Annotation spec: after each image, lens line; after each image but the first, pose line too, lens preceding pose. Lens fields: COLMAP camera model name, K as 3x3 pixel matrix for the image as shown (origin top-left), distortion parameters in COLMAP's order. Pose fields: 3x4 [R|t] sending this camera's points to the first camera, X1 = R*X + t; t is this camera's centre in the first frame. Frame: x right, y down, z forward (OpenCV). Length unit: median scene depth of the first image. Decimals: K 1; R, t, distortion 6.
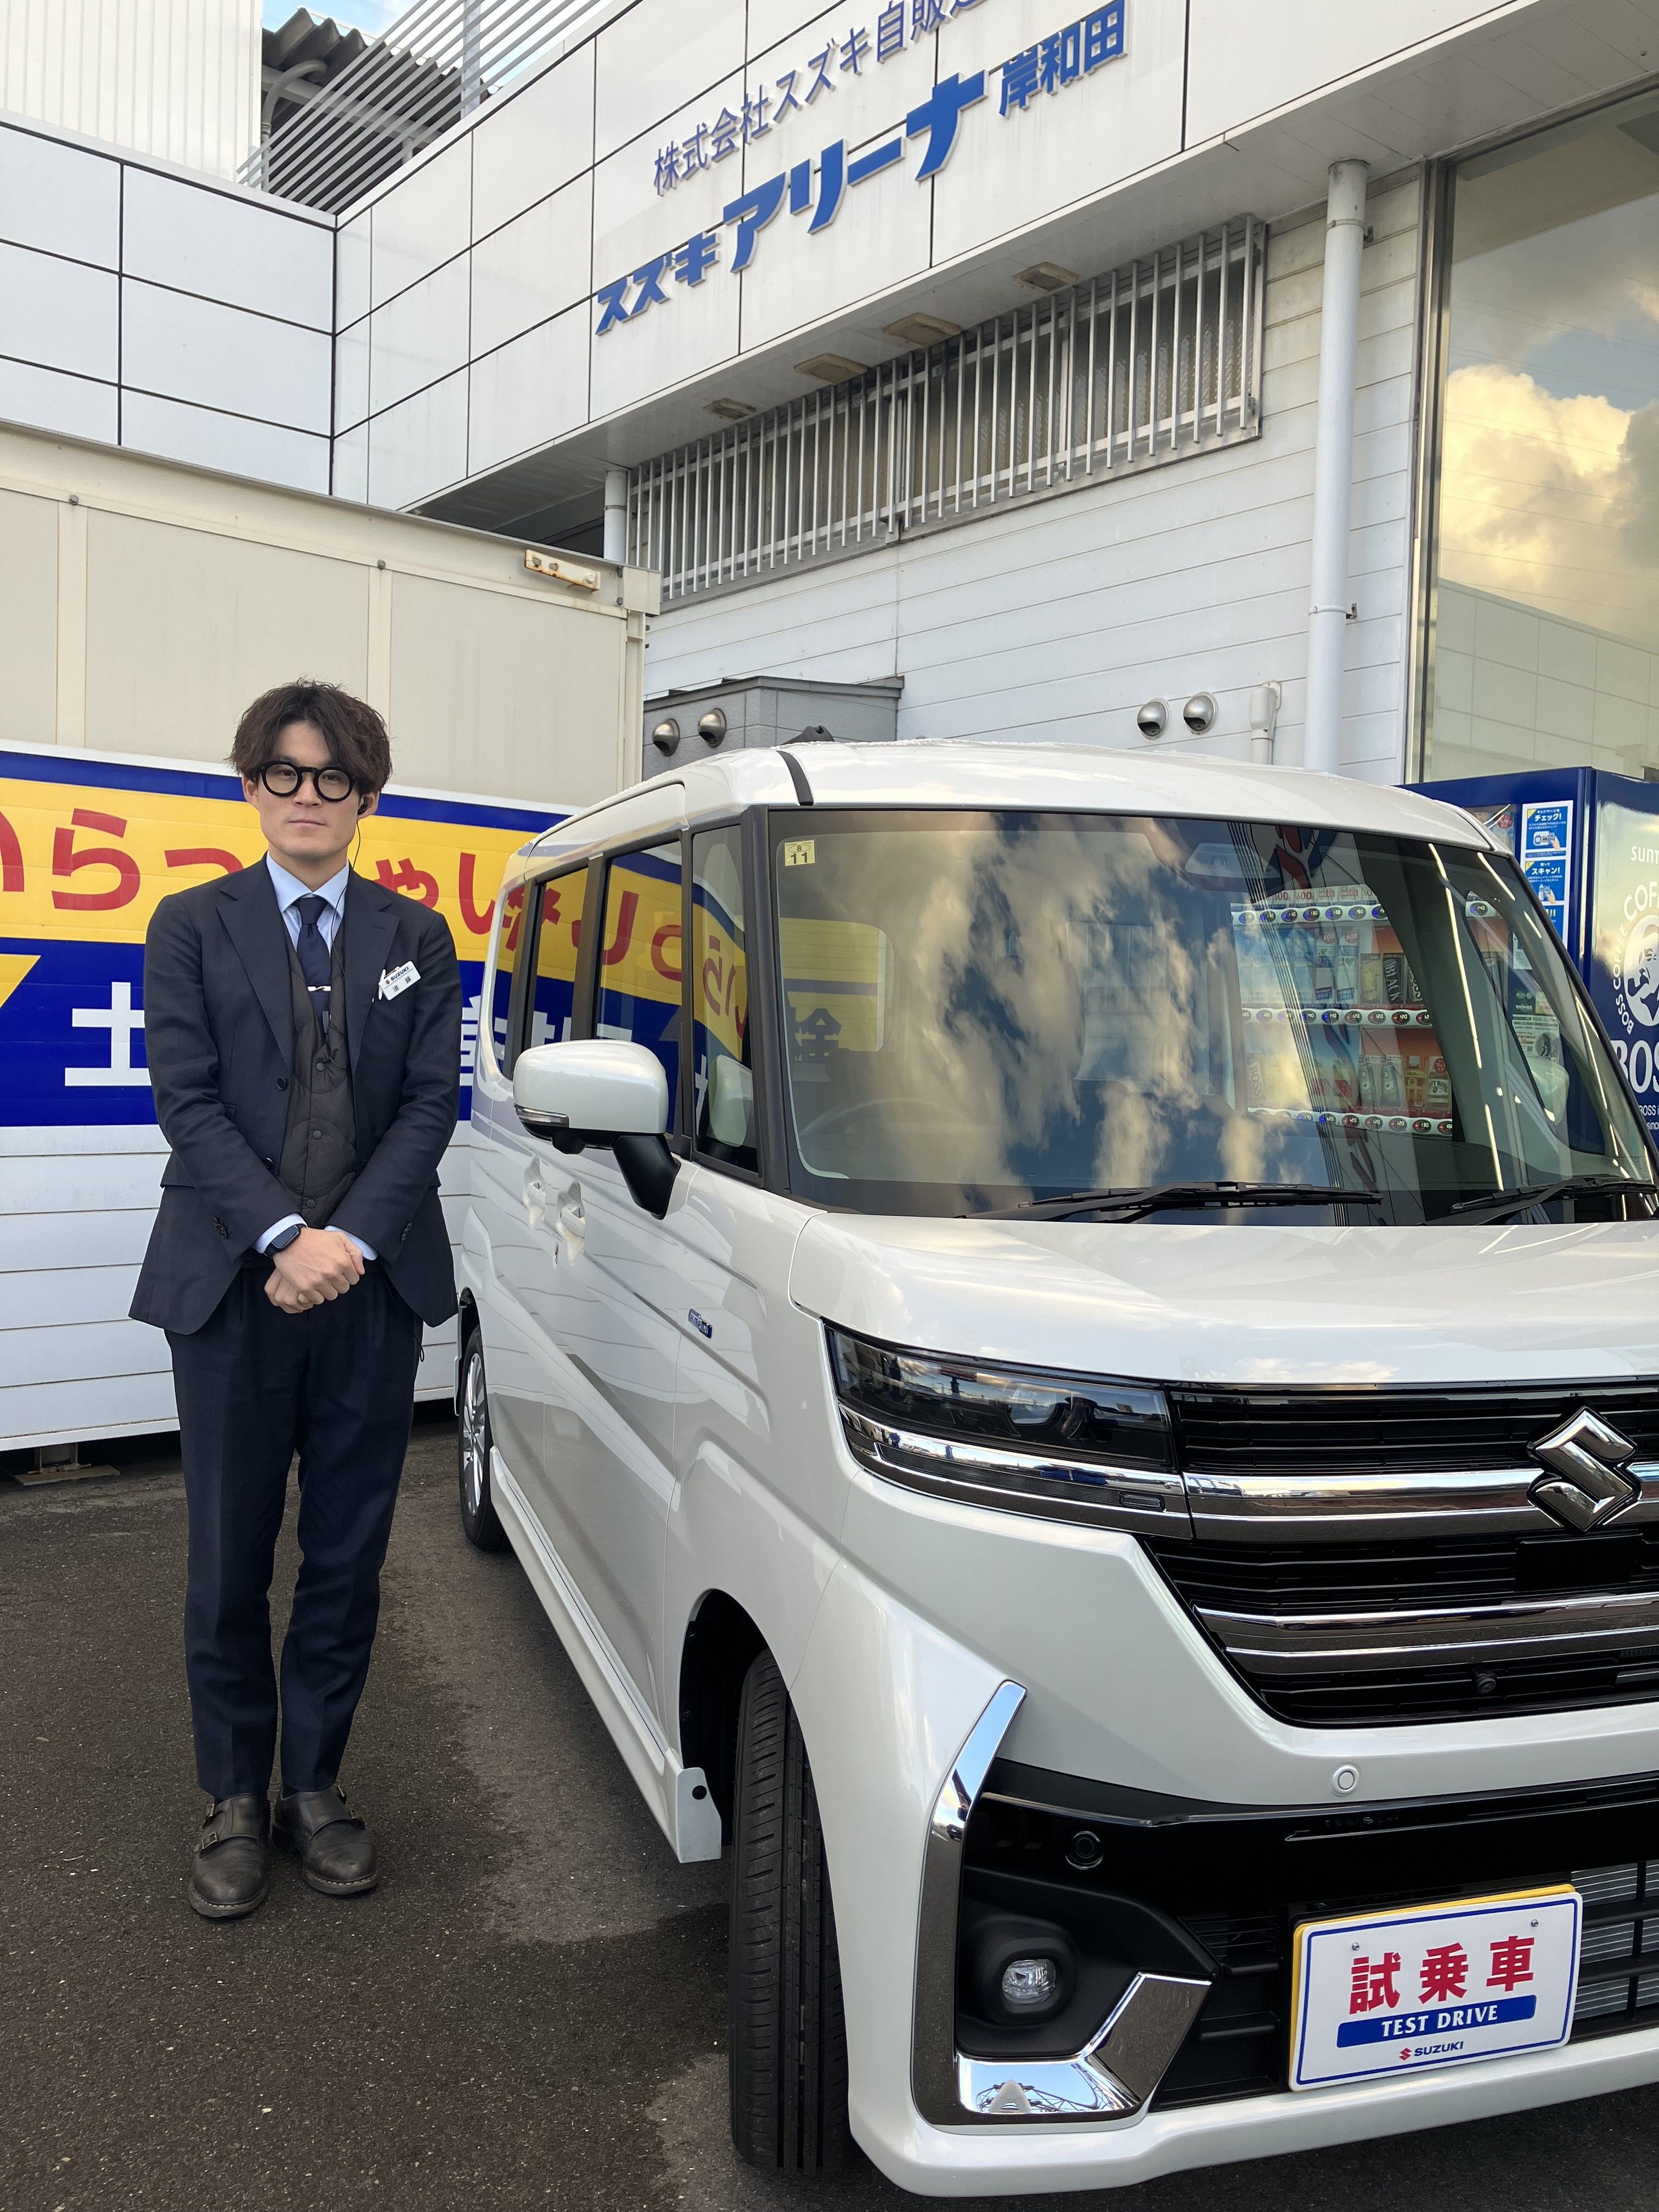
lens RADIAL K [[1834.0, 0, 822.7], [0, 1834.0, 1105.7], [0, 0, 1]] dist [0.017337, -0.007461]
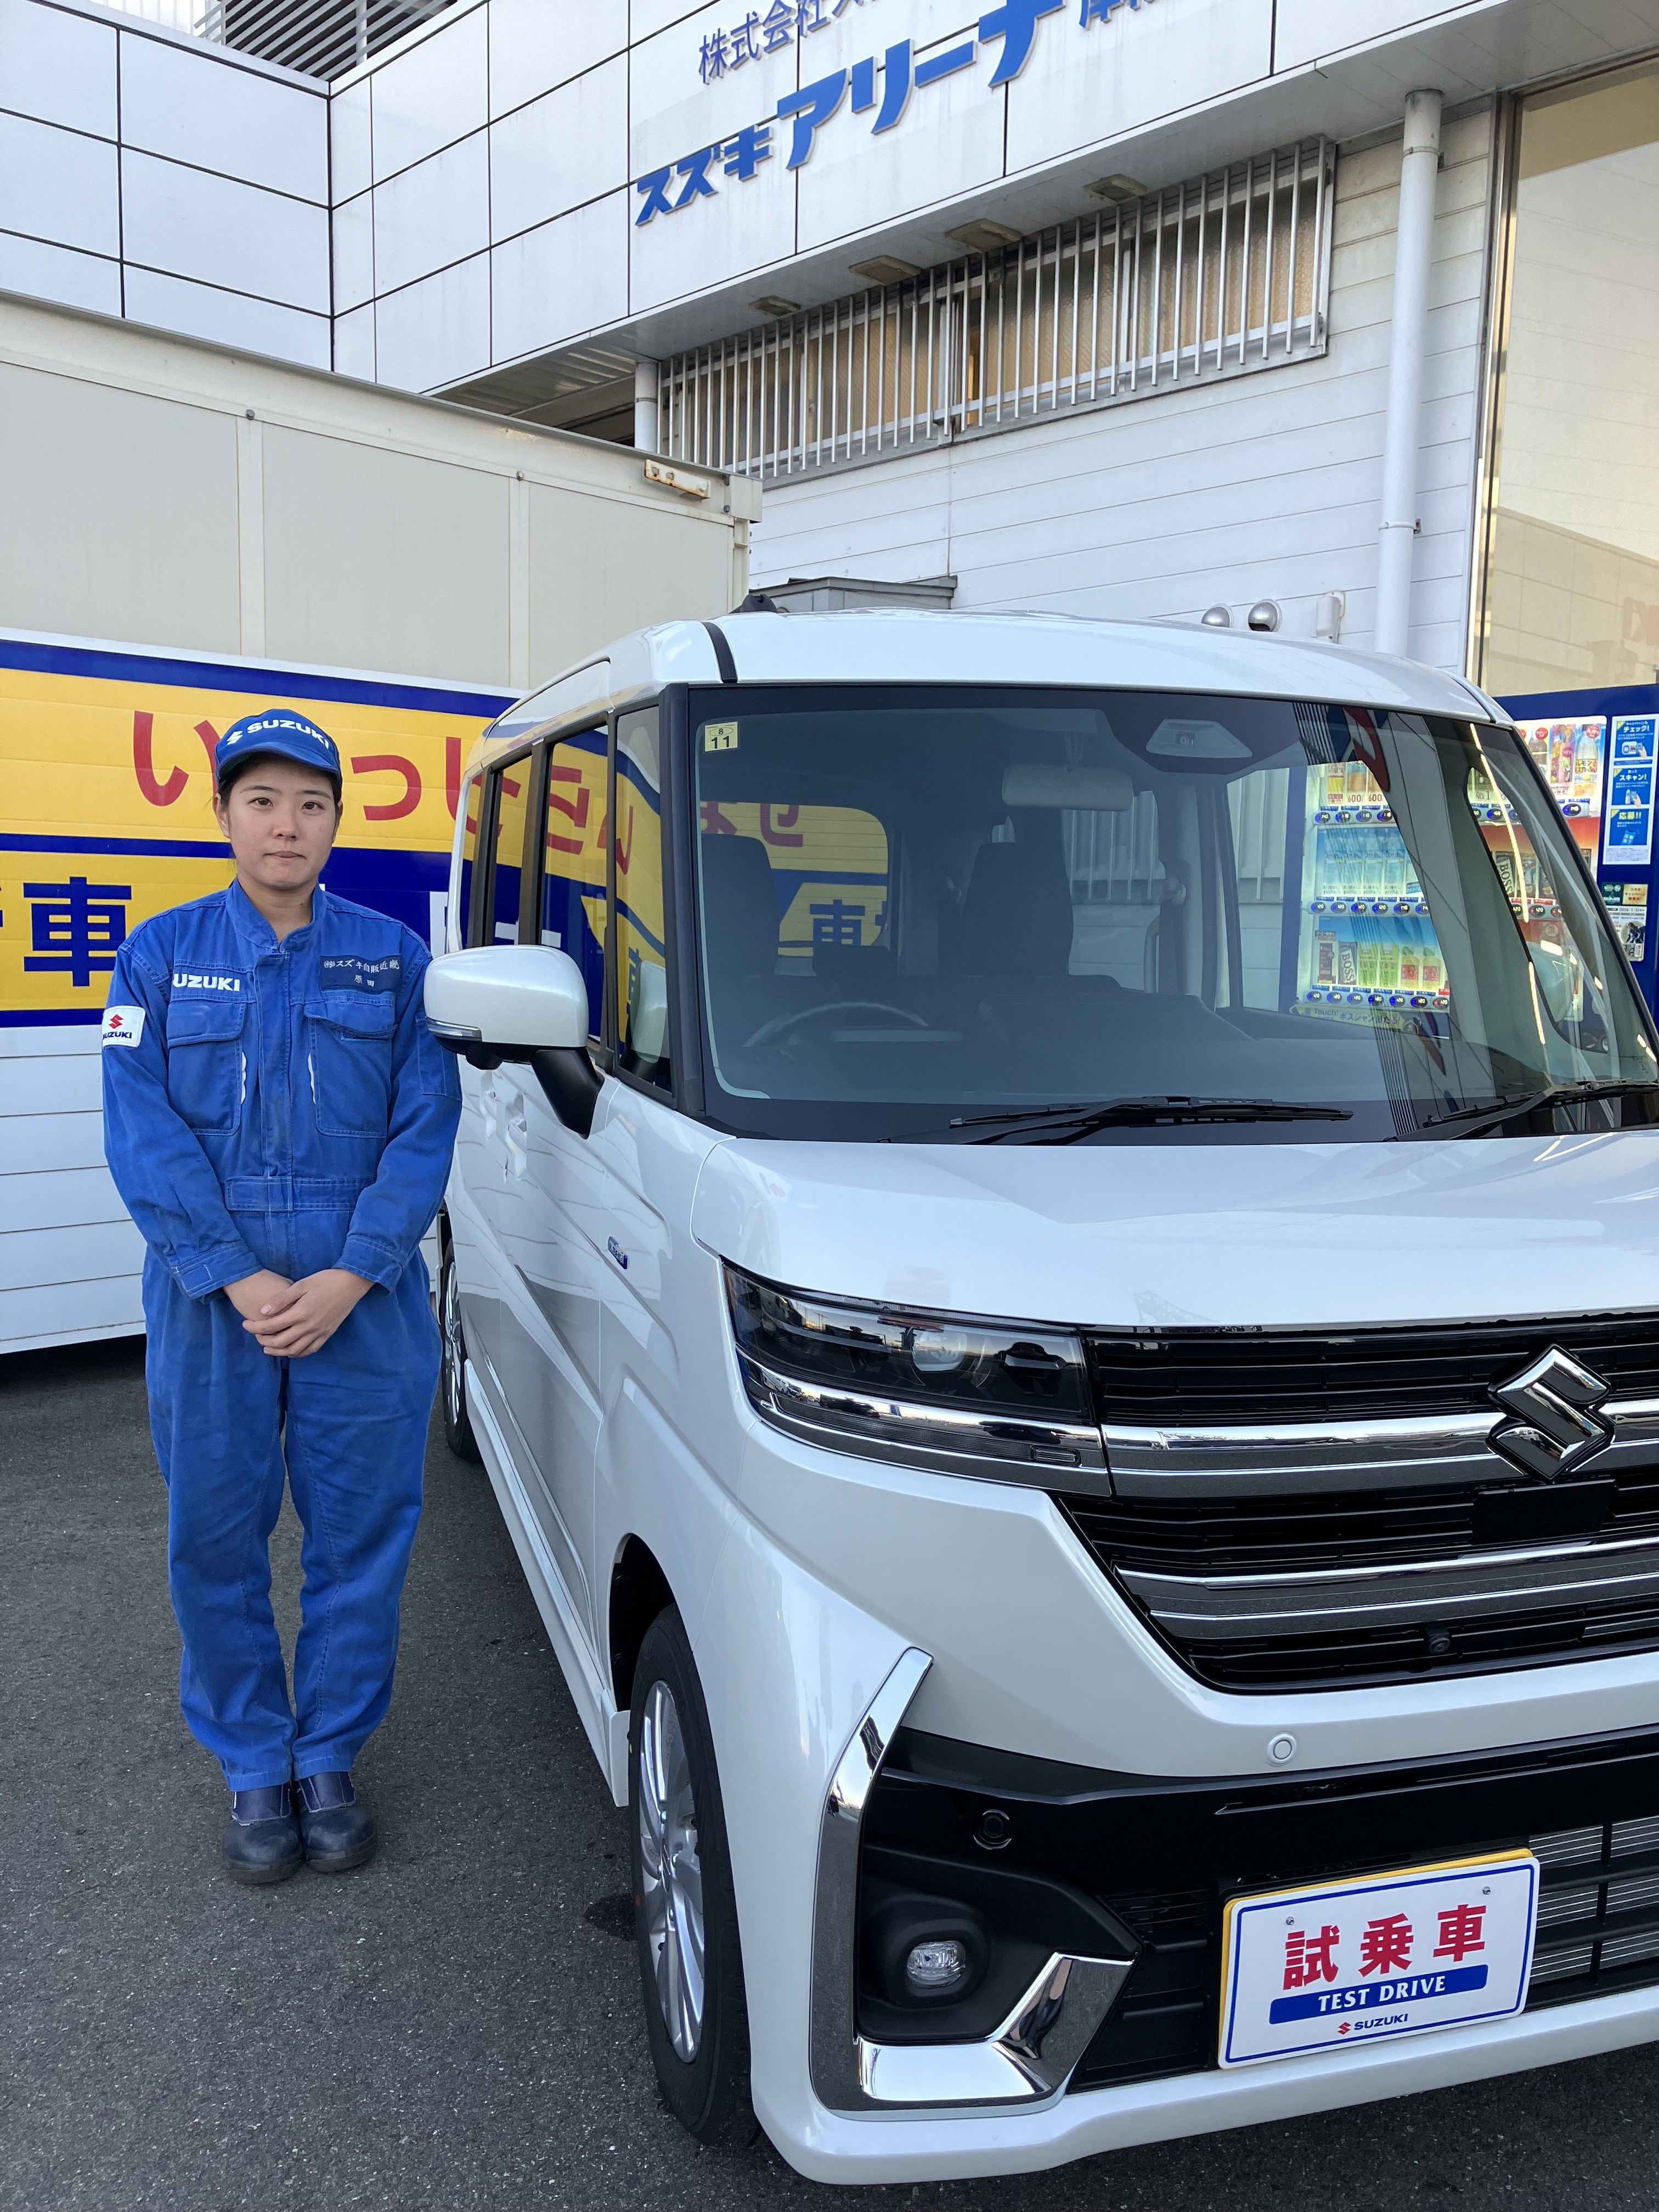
lens RADIAL K [[1834.0, 0, 845.6], [0, 1834.0, 1145.7], [0, 0, 1]] dist [0.017337, -0.007461]
pose [[0.997250, -0.016497, 0.072258, -0.153538], [0.010240, 0.996232, 0.086124, -0.004781], [-0.073407, -0.085147, 0.993661, -0.088864]]
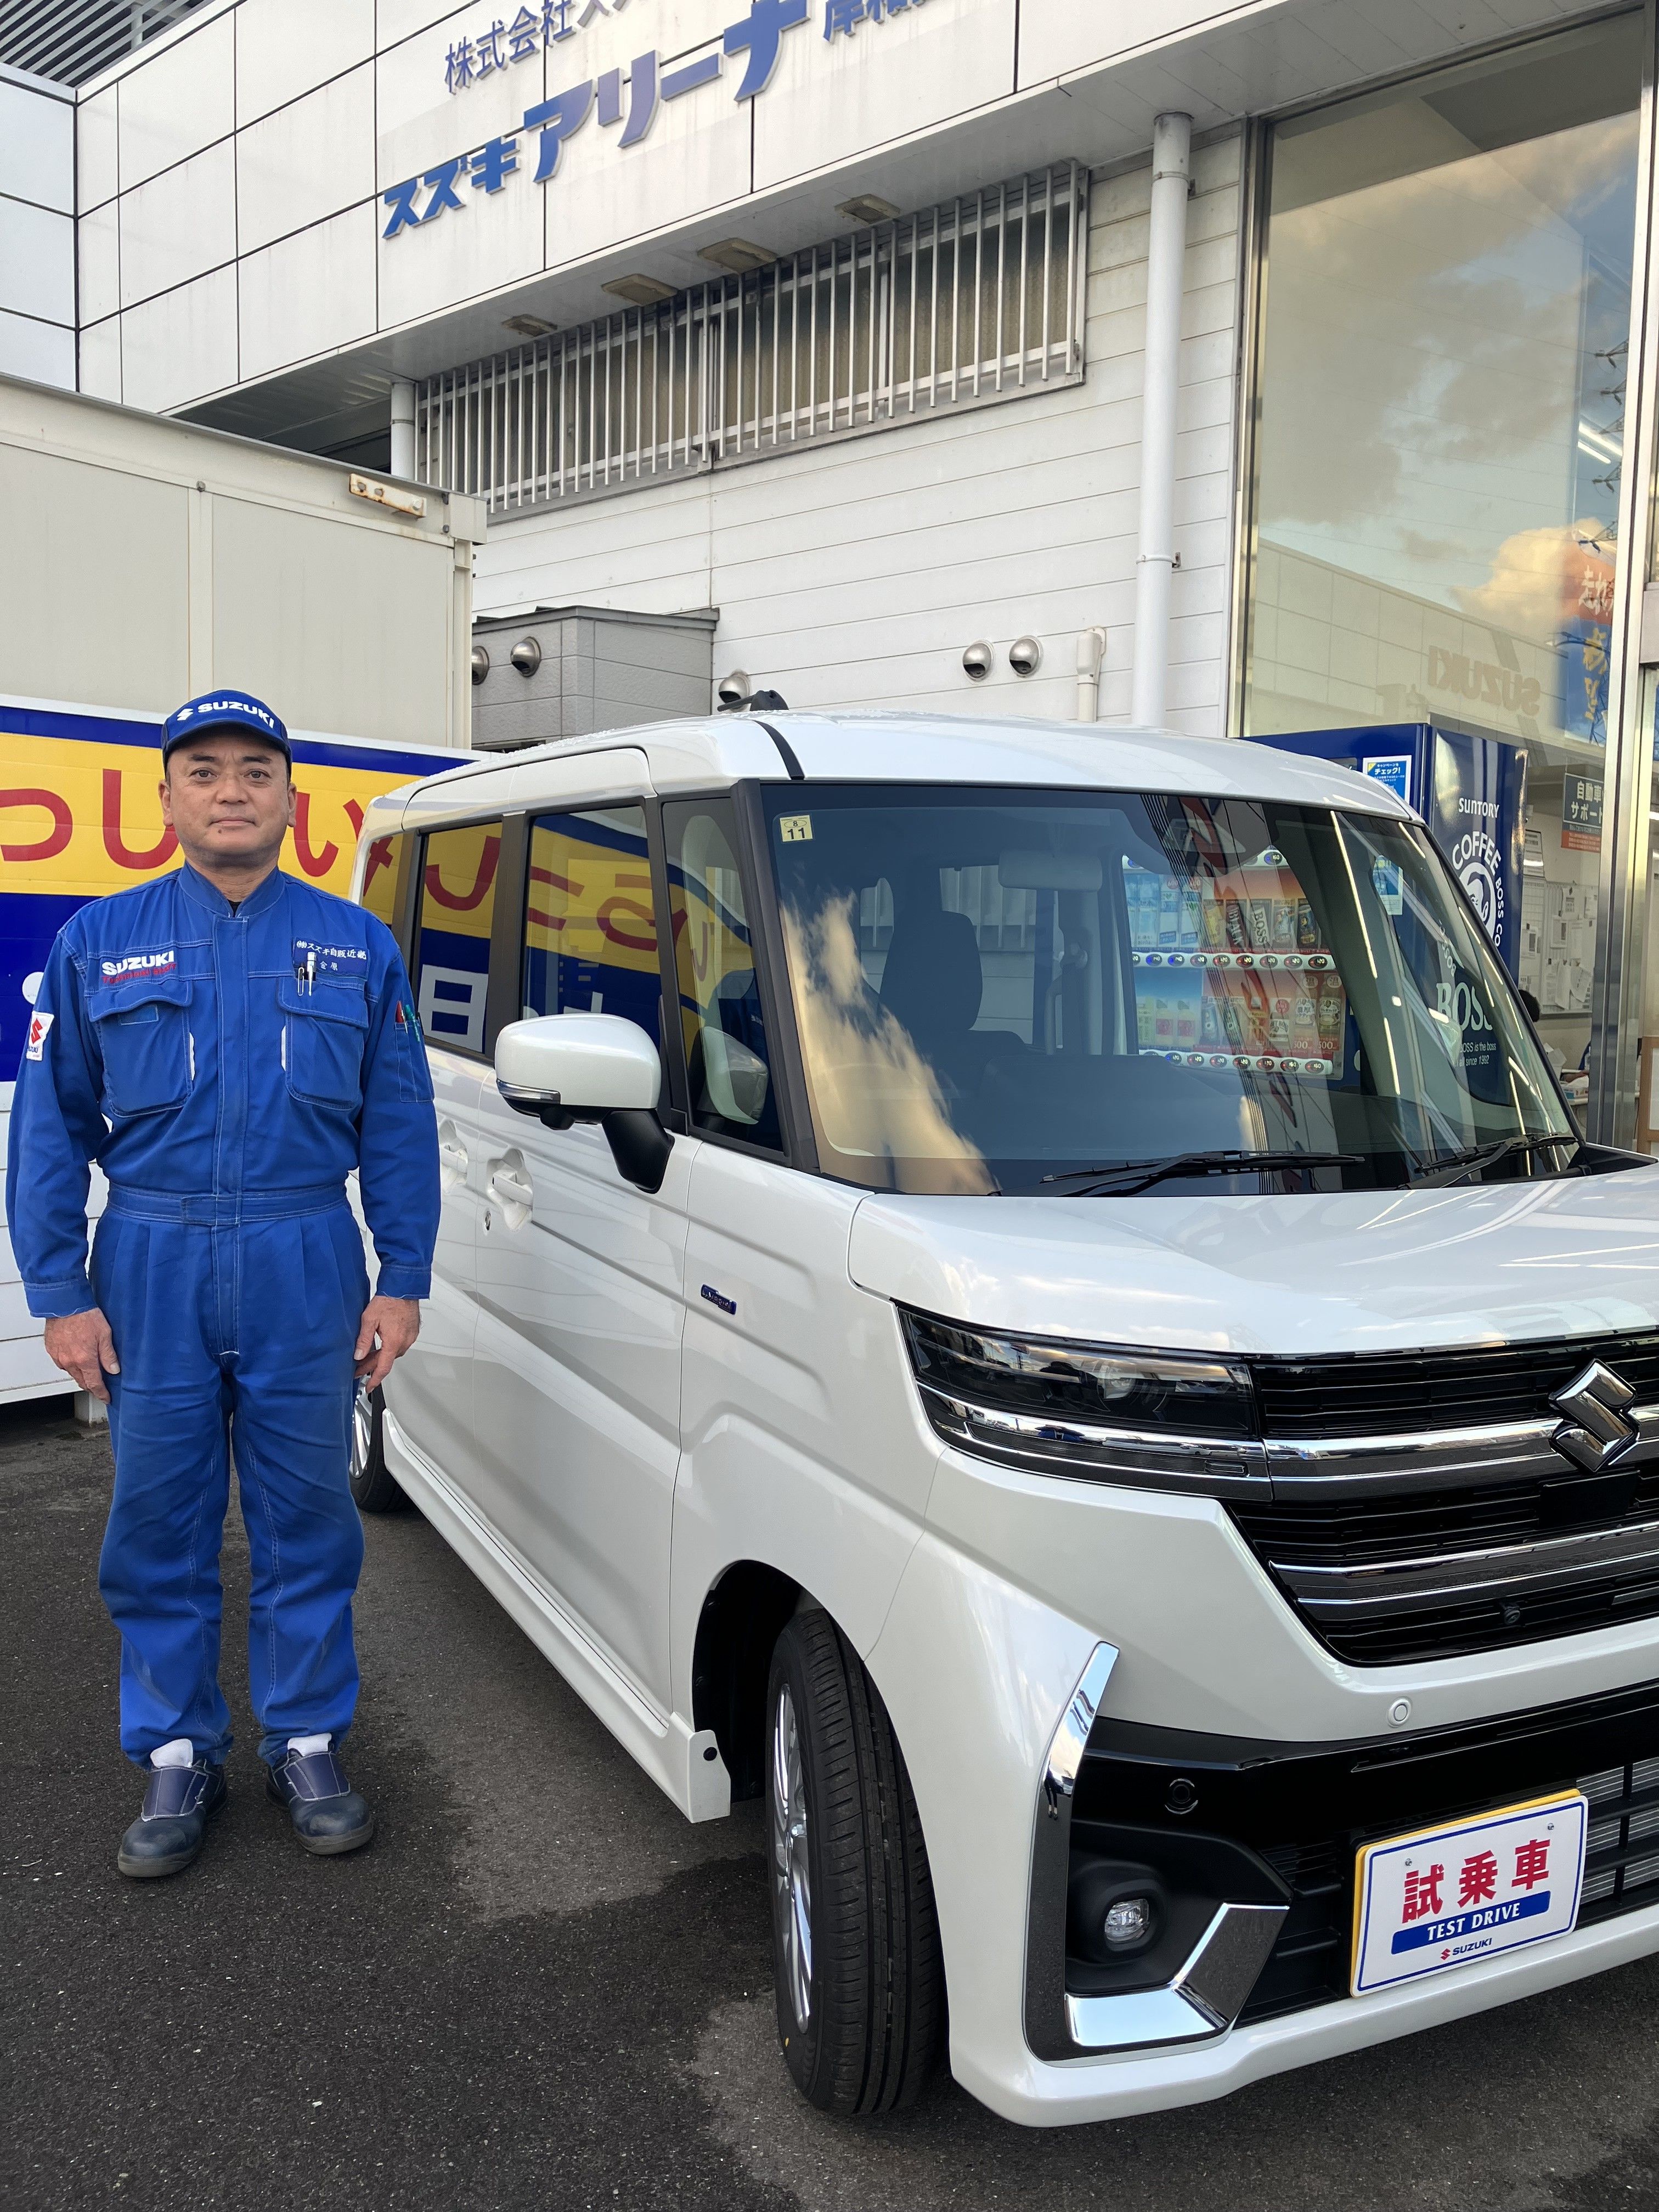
lens RADIAL K [[1834.0, 0, 839.2], [0, 1834.0, 1106.9], [0, 0, 1]] dist [0.017337, -0.007461]
pose [[0.988466, -0.019045, 0.150243, -0.070678], [0.012289, 0.998877, 0.045768, -0.015255], [-0.150946, -0.043393, 0.987589, -0.001105]]
